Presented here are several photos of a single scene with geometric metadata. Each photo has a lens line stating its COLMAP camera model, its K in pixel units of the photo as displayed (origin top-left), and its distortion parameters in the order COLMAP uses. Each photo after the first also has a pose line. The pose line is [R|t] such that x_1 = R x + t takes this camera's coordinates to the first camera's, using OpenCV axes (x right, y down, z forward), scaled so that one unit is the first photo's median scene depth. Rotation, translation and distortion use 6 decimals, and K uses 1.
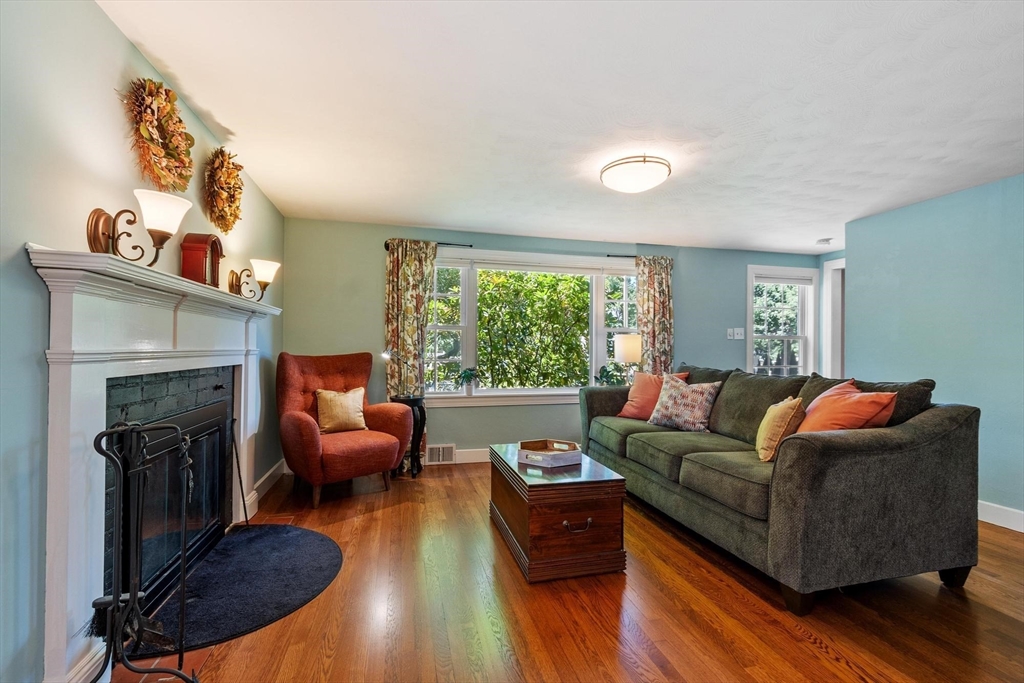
lens RADIAL K [[453.5, 0, 510.7], [0, 453.5, 345.7], [0, 0, 1]] dist [0.002264, 0.000452]
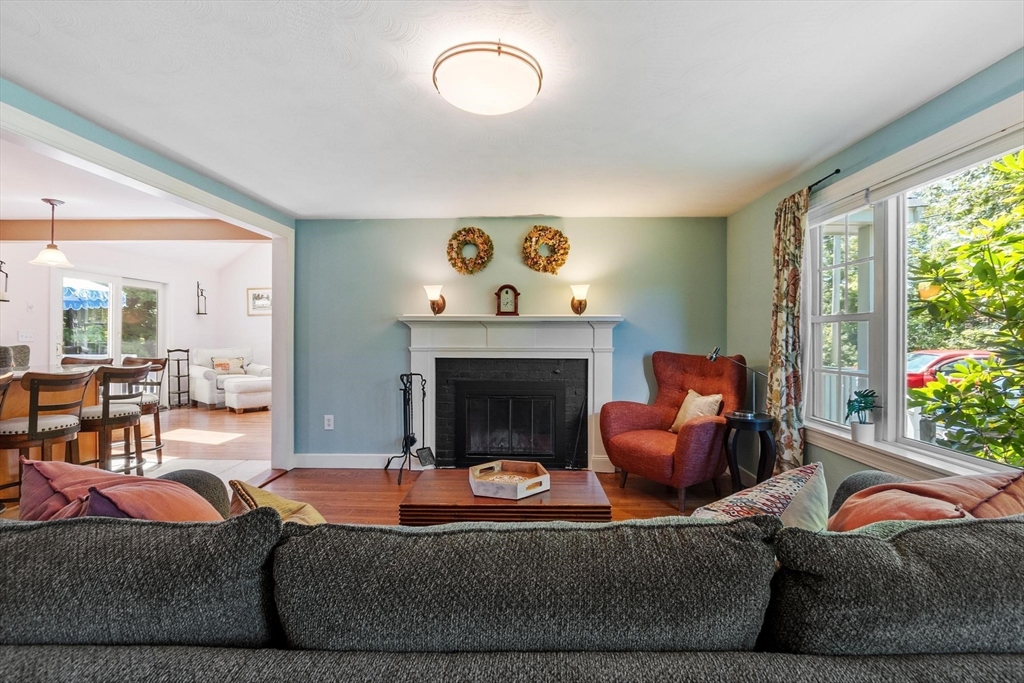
lens RADIAL K [[453.5, 0, 510.7], [0, 453.5, 345.7], [0, 0, 1]] dist [0.002264, 0.000452]
pose [[-0.264428, 0.013844, -0.964306, 0.574266], [0.000095, 0.999897, 0.014329, -0.014177], [0.964405, 0.003698, -0.264402, 0.783353]]
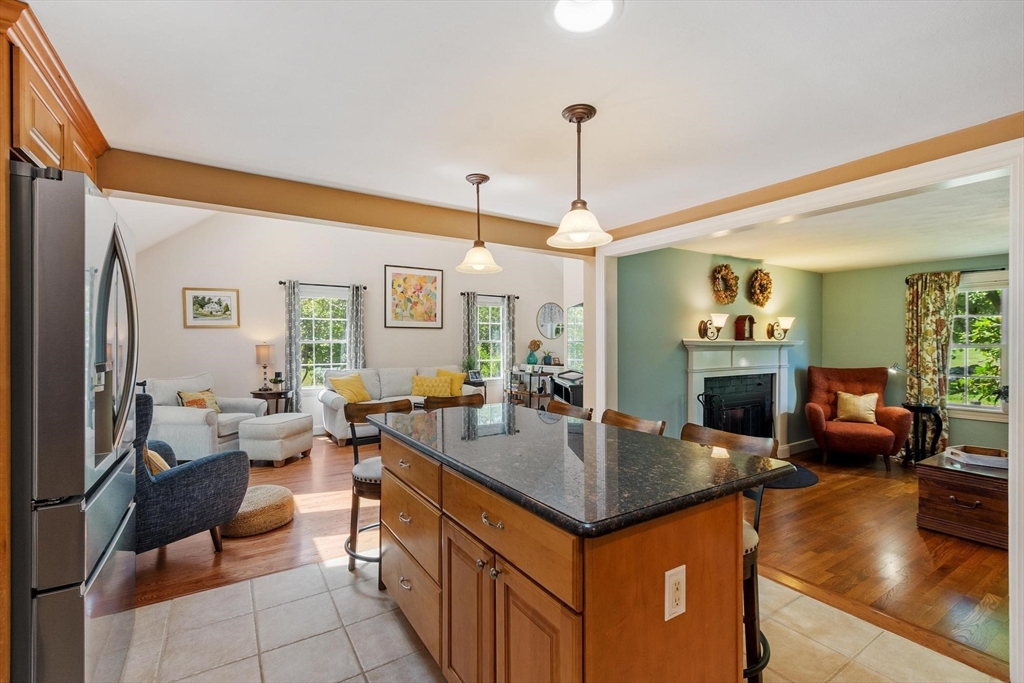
lens RADIAL K [[453.5, 0, 510.7], [0, 453.5, 345.7], [0, 0, 1]] dist [0.002264, 0.000452]
pose [[0.316430, -0.001970, -0.948614, 0.564200], [0.009711, 0.999952, 0.001162, -0.057086], [0.948566, -0.009580, 0.316434, -0.421033]]
